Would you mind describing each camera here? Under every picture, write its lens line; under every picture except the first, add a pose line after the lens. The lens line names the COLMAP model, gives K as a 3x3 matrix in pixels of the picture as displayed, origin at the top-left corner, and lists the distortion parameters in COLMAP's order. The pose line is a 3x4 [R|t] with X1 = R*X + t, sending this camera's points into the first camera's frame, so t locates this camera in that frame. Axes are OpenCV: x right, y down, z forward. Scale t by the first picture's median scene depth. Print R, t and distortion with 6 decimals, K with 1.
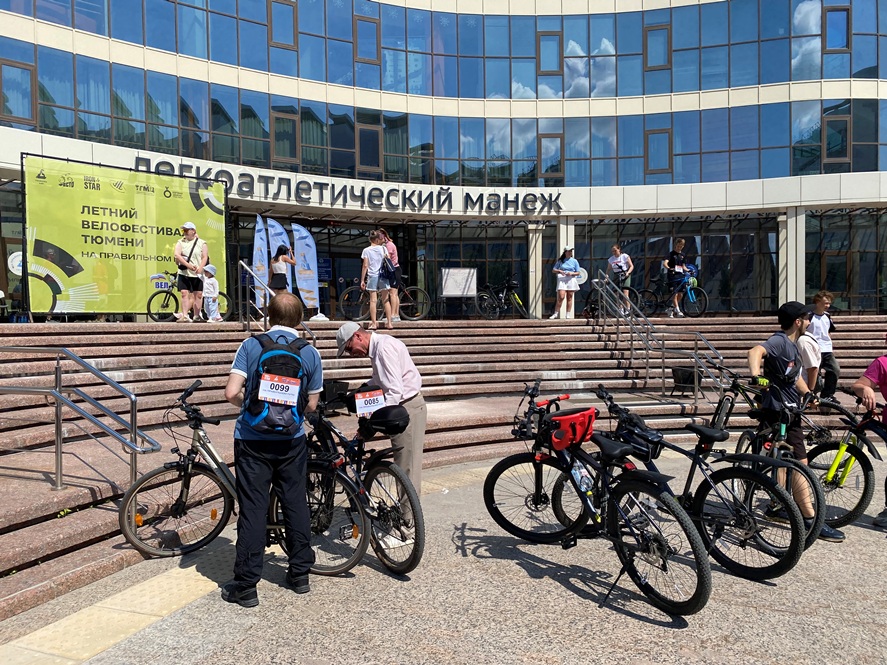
lens RADIAL K [[672.5, 0, 442.8], [0, 672.5, 333.2], [0, 0, 1]] dist [0.006773, 0.000766]
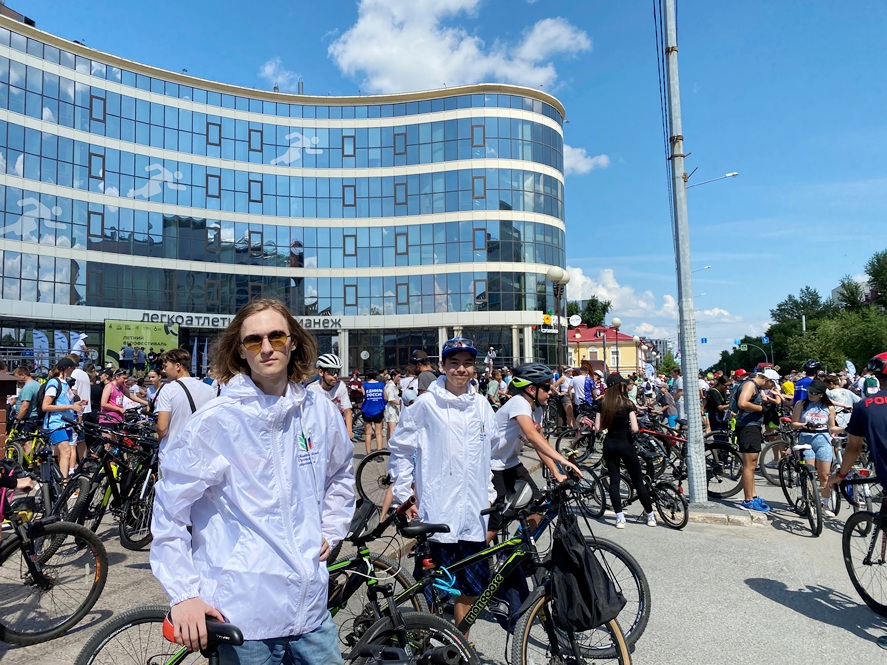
lens RADIAL K [[672.5, 0, 449.4], [0, 672.5, 340.0], [0, 0, 1]] dist [0.006773, 0.000766]
pose [[0.999726, 0.001118, 0.023402, 0.553278], [0.000566, 0.997416, -0.071834, 0.017395], [-0.023422, 0.071827, 0.997142, -1.343927]]
